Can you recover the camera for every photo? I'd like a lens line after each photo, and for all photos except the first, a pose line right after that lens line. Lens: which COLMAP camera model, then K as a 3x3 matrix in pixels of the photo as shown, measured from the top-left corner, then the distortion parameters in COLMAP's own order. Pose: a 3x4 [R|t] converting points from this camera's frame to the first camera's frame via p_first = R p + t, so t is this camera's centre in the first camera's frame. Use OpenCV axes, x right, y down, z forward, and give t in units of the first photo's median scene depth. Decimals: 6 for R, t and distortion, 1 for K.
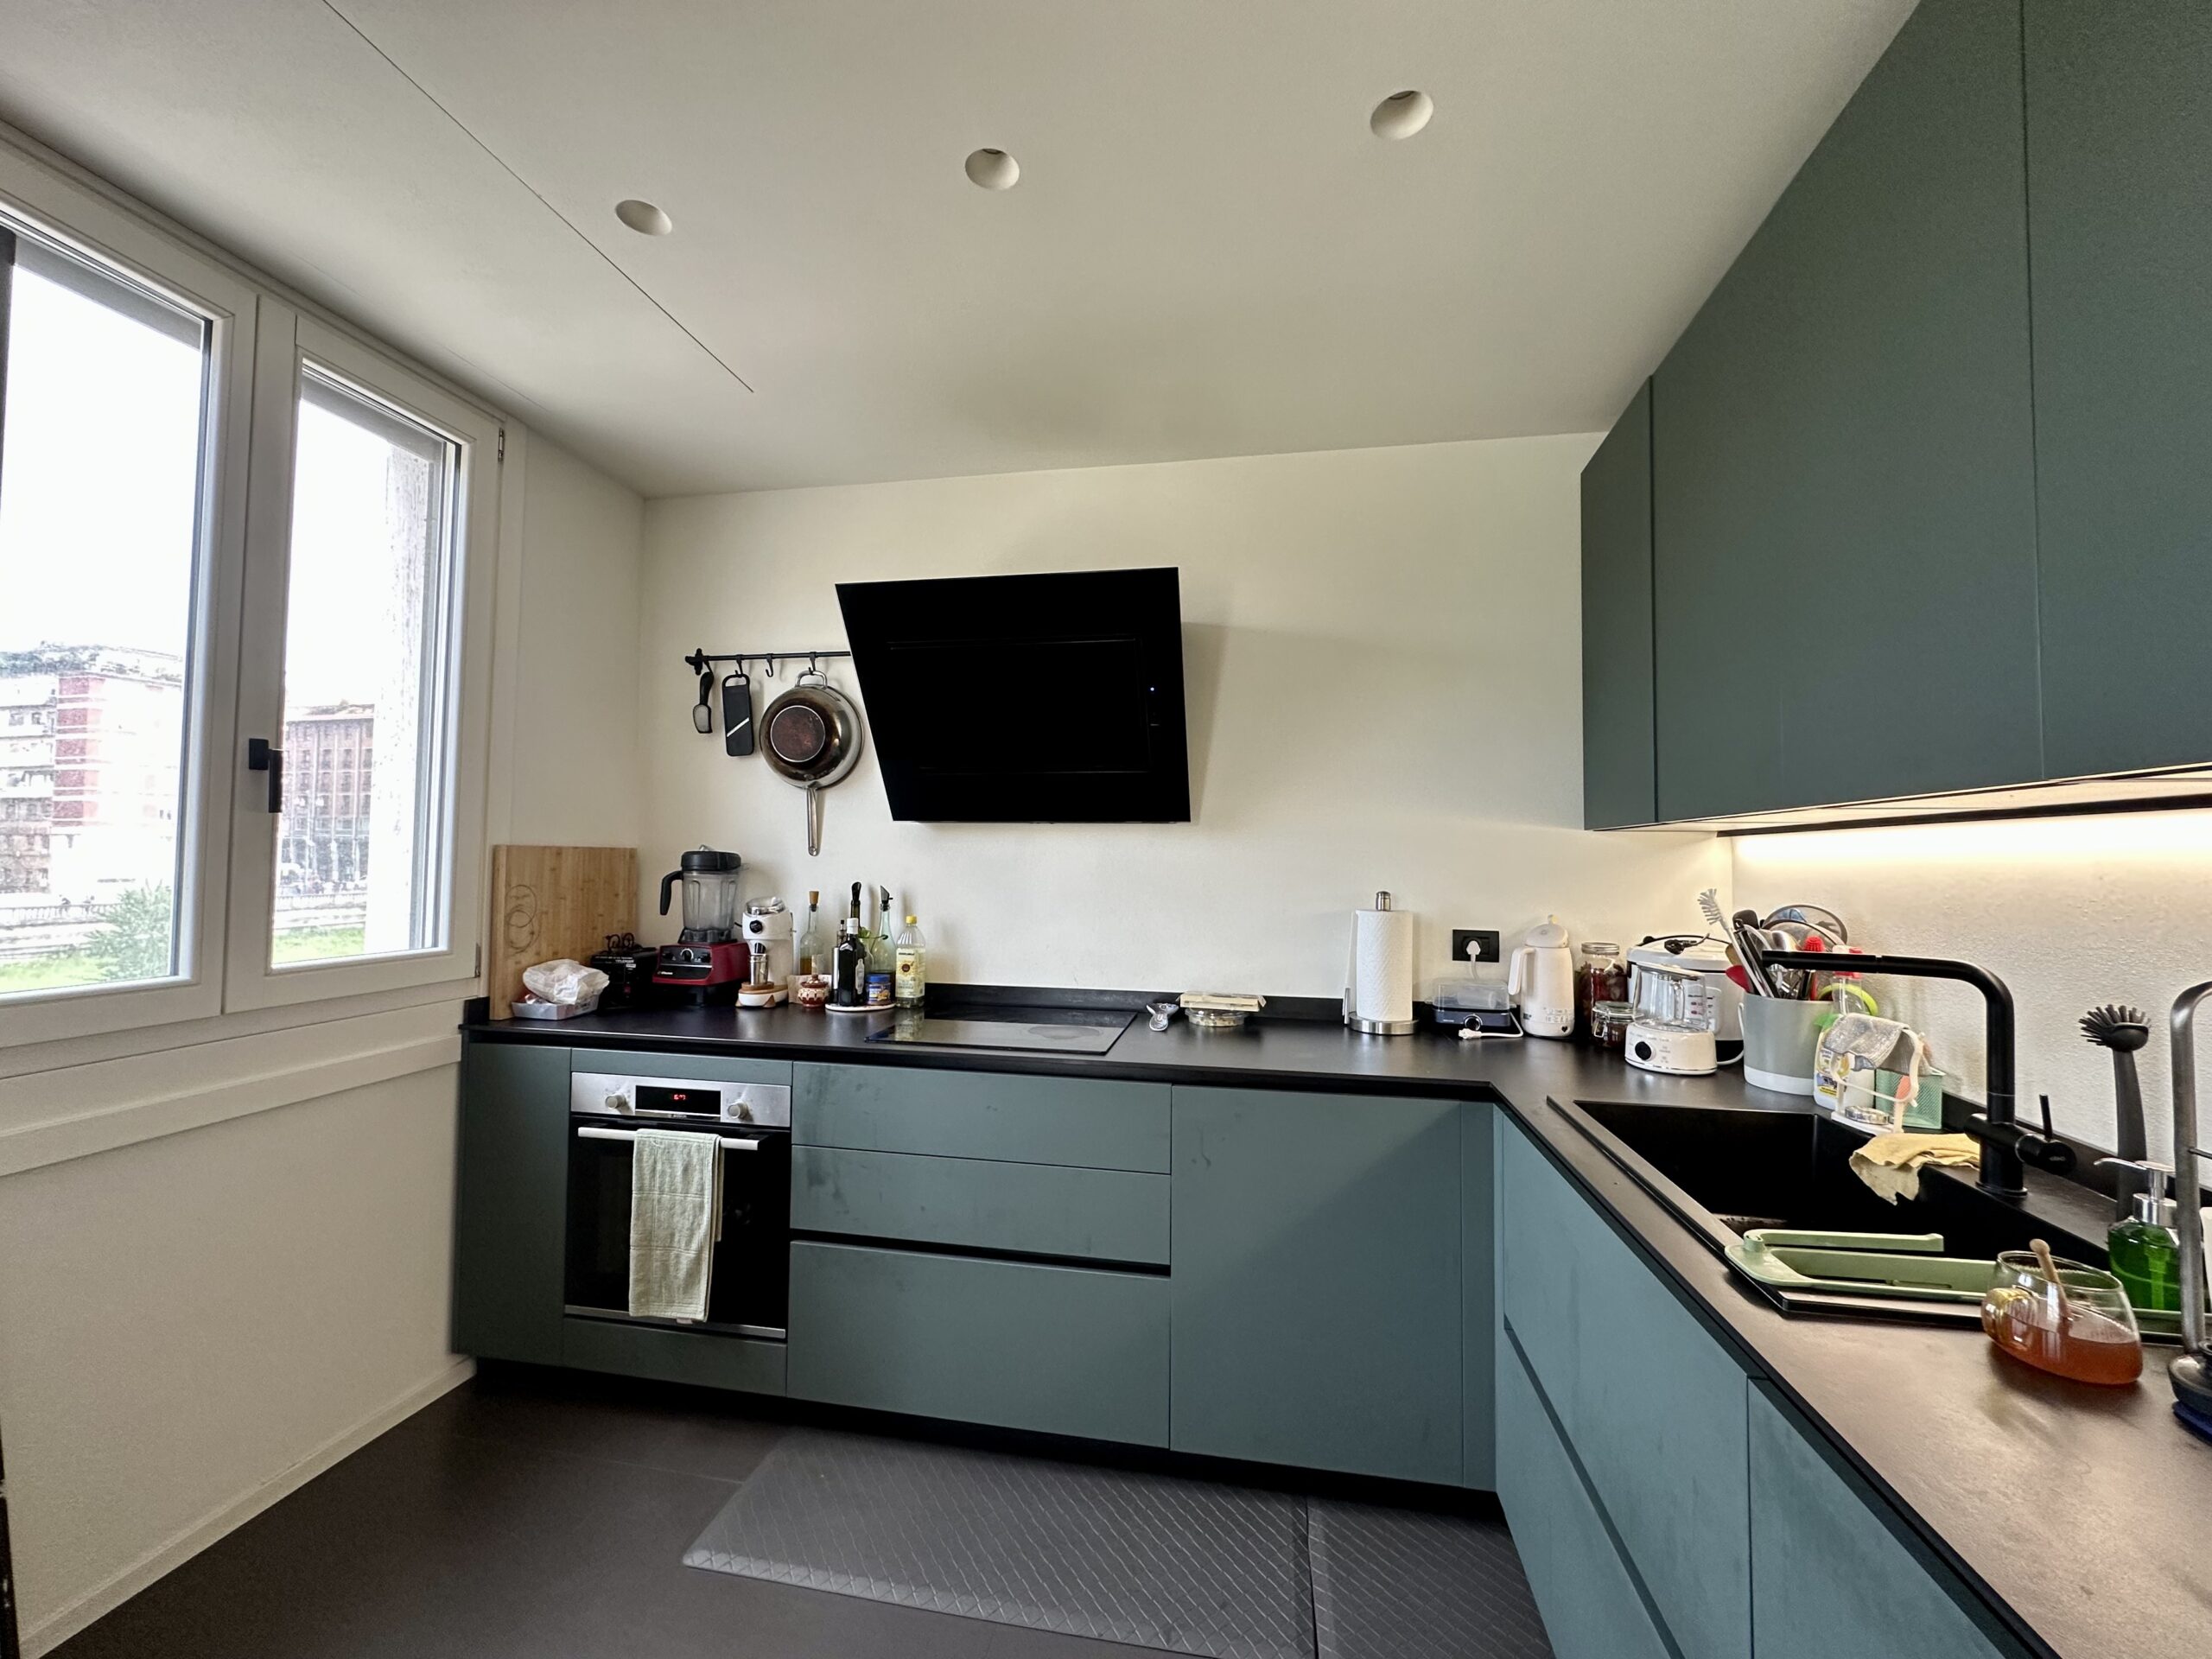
lens RADIAL K [[882.8, 0, 1106.0], [0, 882.8, 829.5], [0, 0, 1]] dist [-0.007391, 0.001272]
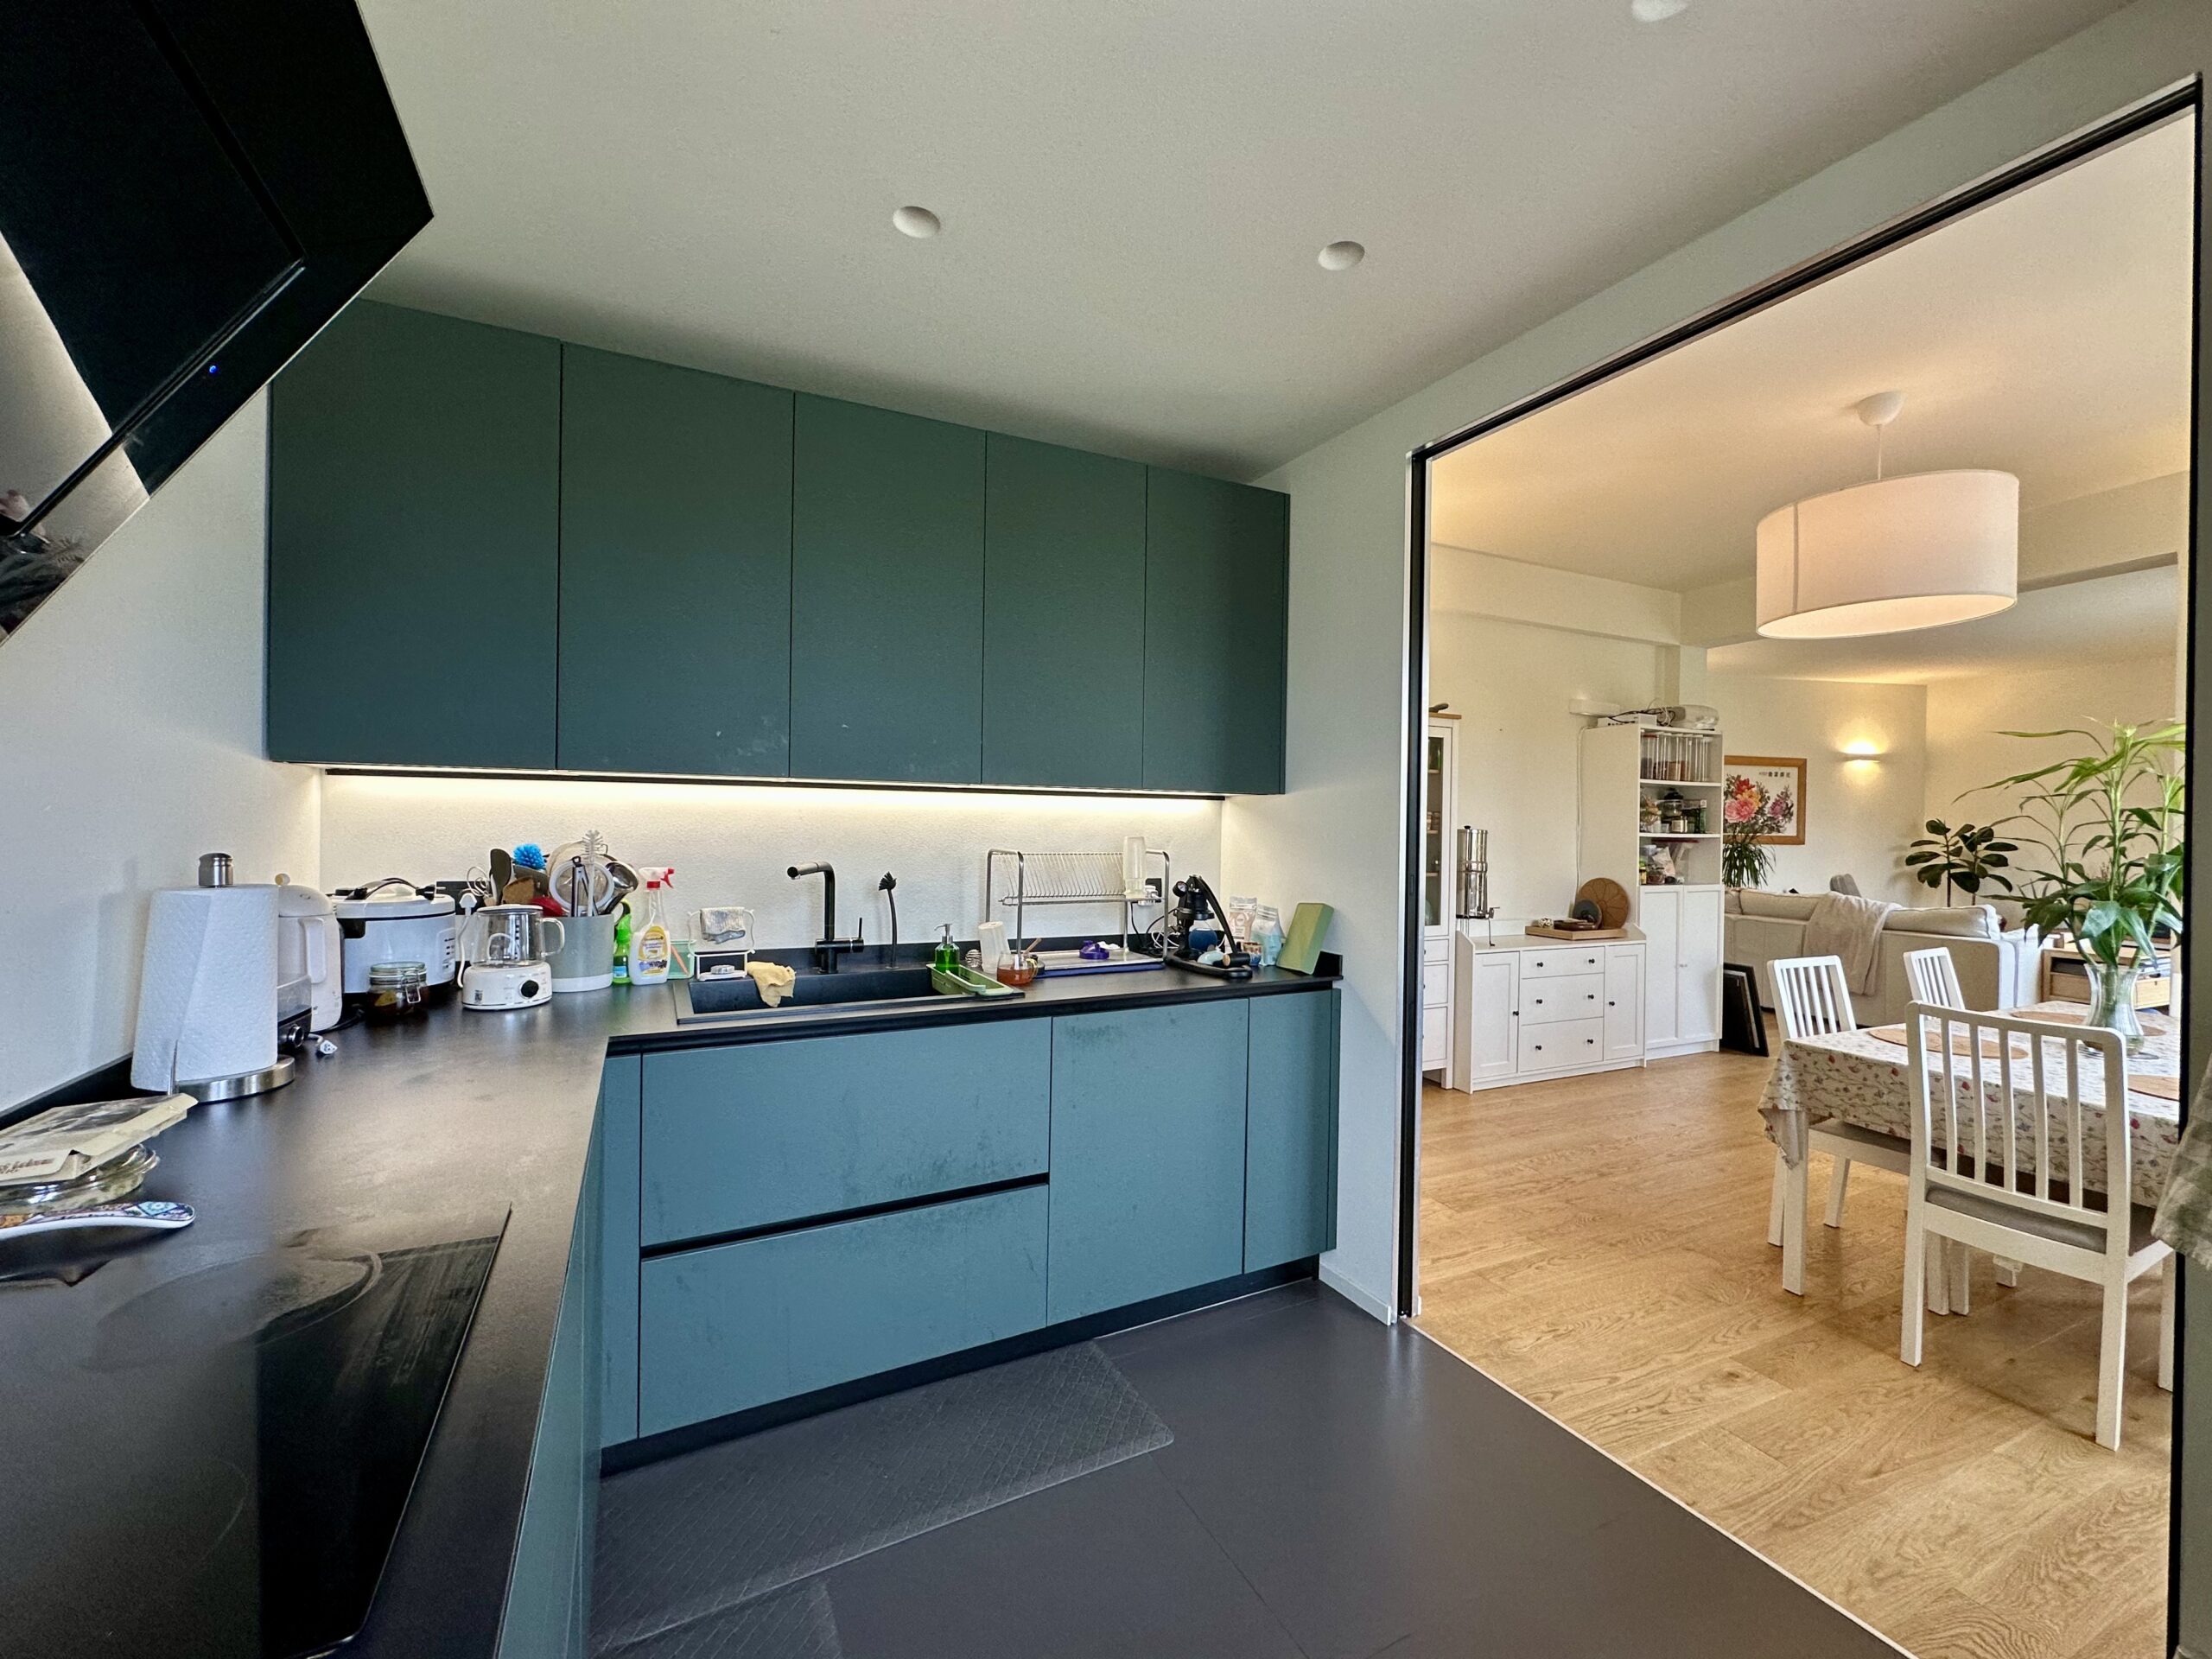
lens RADIAL K [[878.2, 0, 1100.9], [0, 878.2, 831.5], [0, 0, 1]] dist [-0.006321, 0.000098]
pose [[-0.608525, -0.029958, 0.792969, -0.446016], [-0.049344, 0.998782, -0.000134, 0.024513], [-0.791999, -0.039210, -0.609262, 0.812335]]
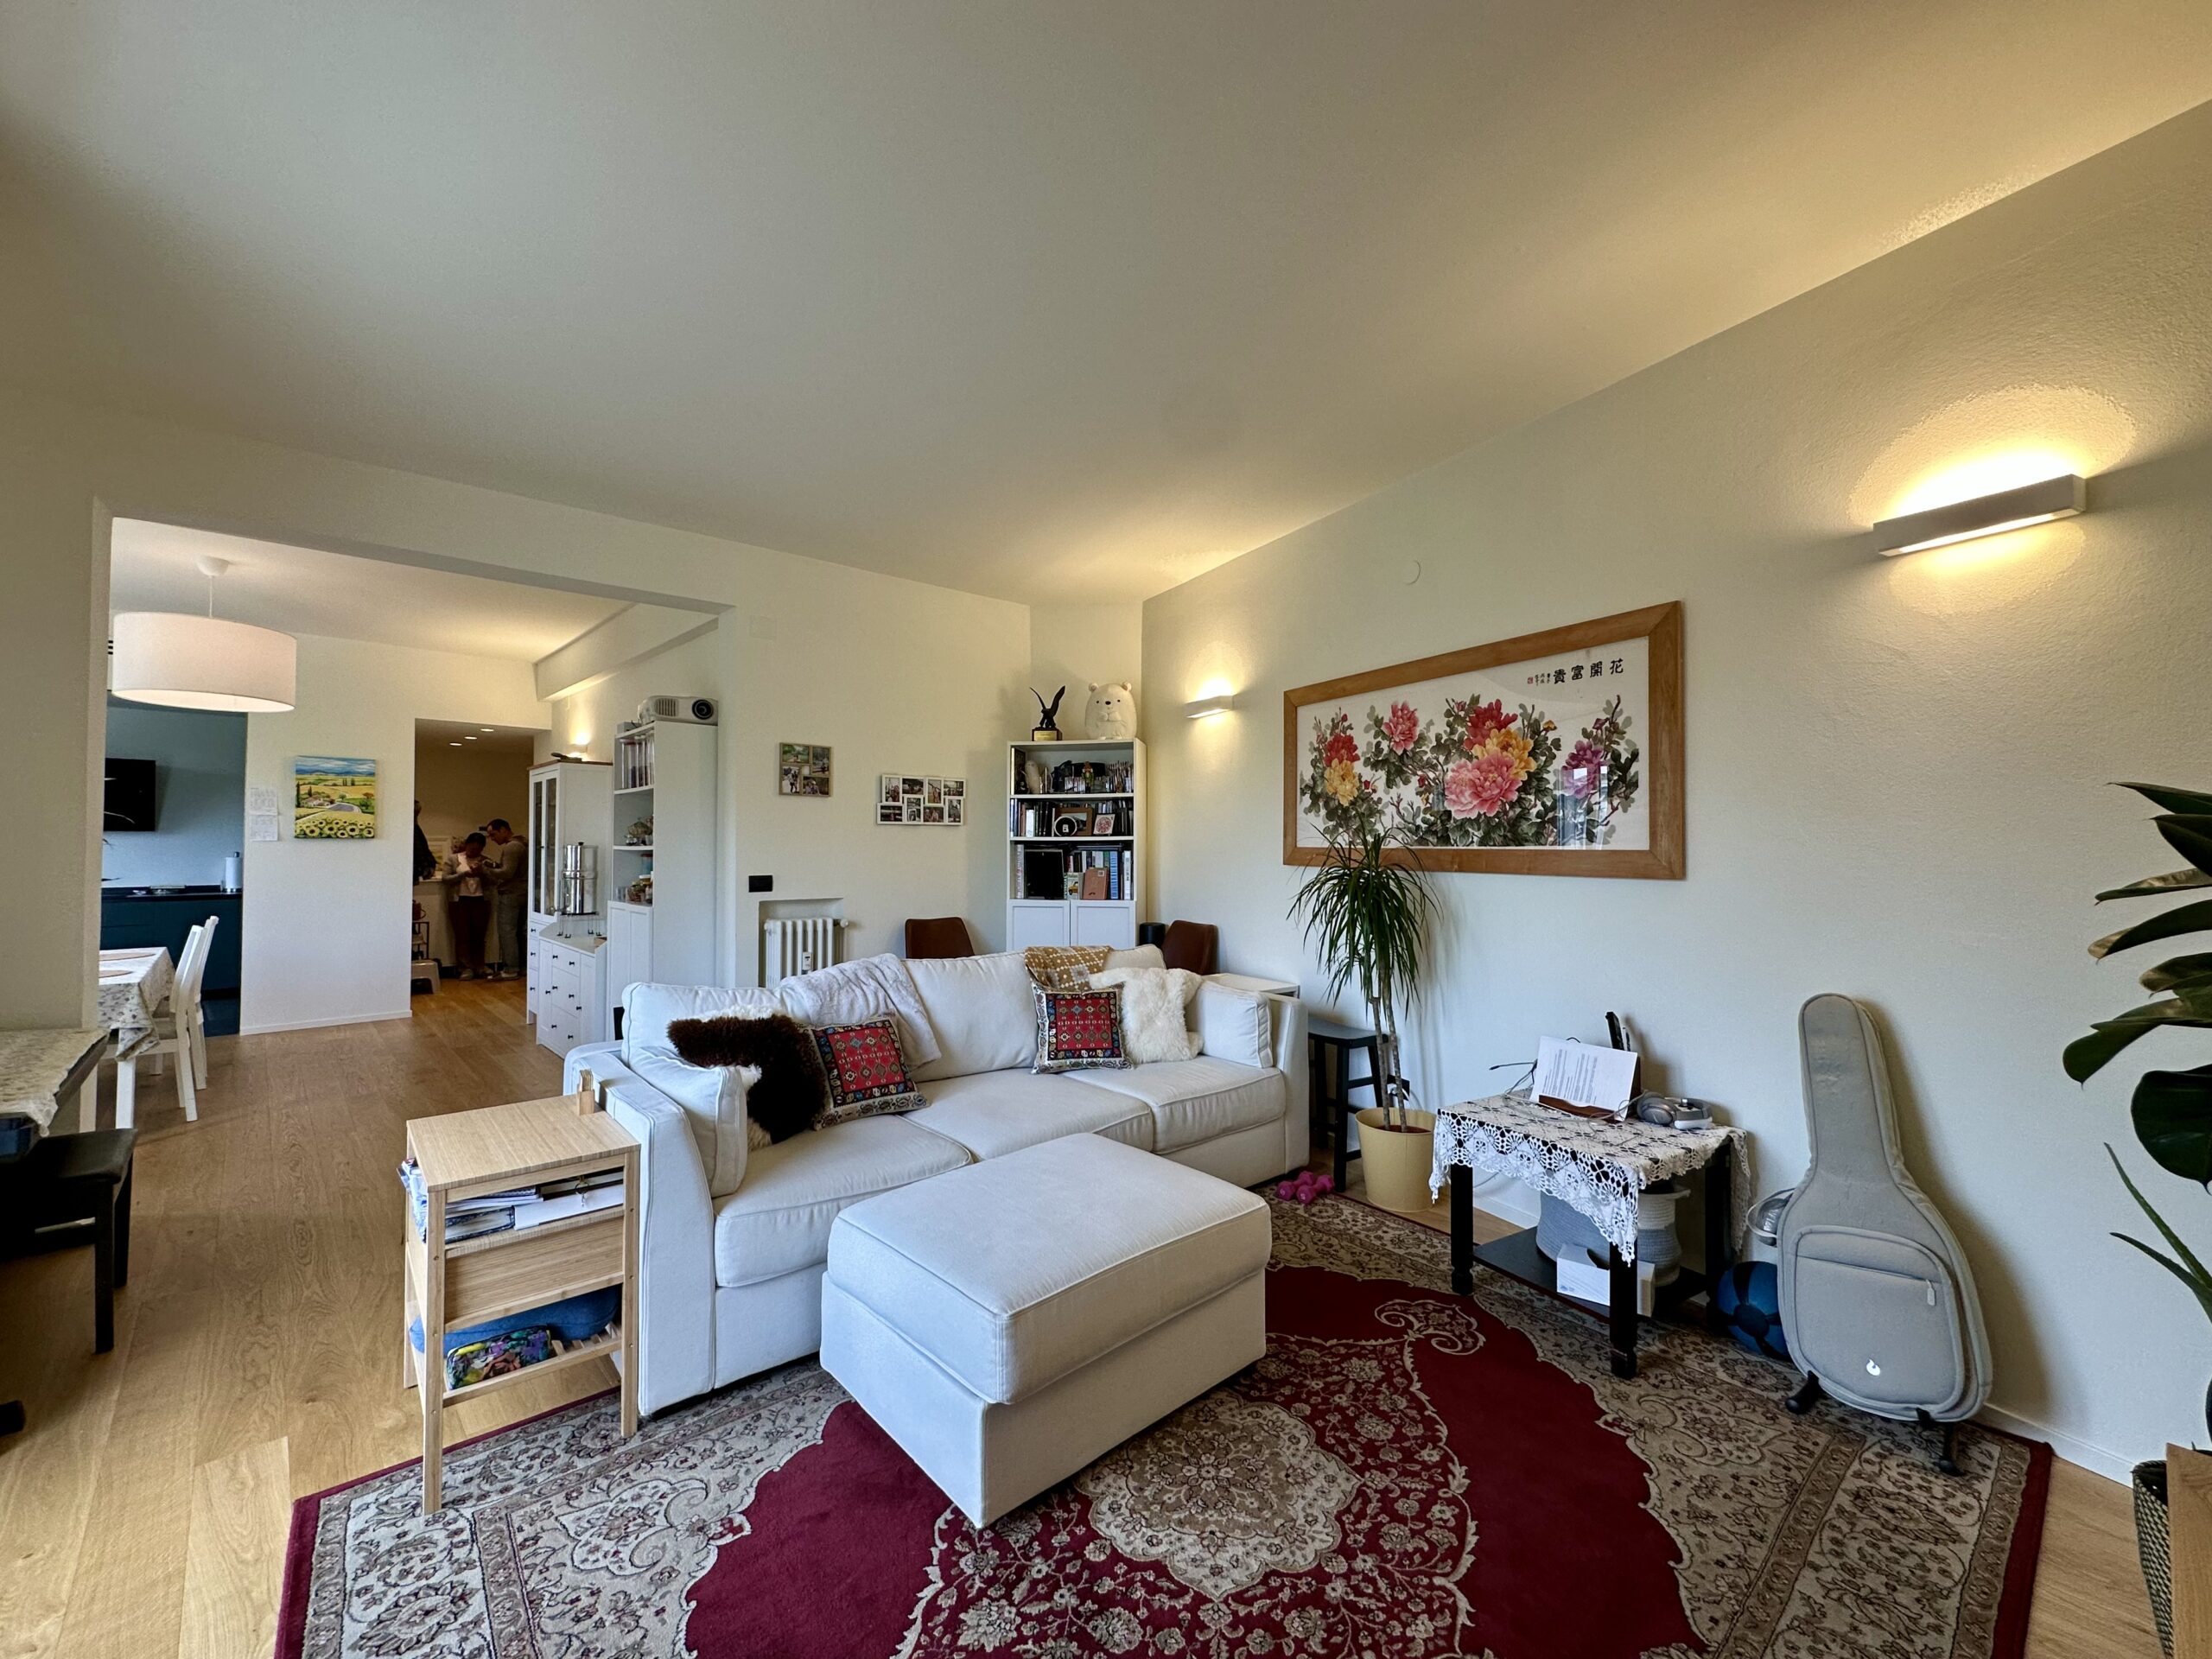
lens RADIAL K [[882.8, 0, 1107.1], [0, 882.8, 829.2], [0, 0, 1]] dist [-0.001914, 0.000341]
pose [[0.540399, 0.004054, 0.841399, -0.670520], [-0.021700, 0.999723, 0.009121, -0.110941], [-0.841129, -0.023188, 0.540337, -3.340030]]
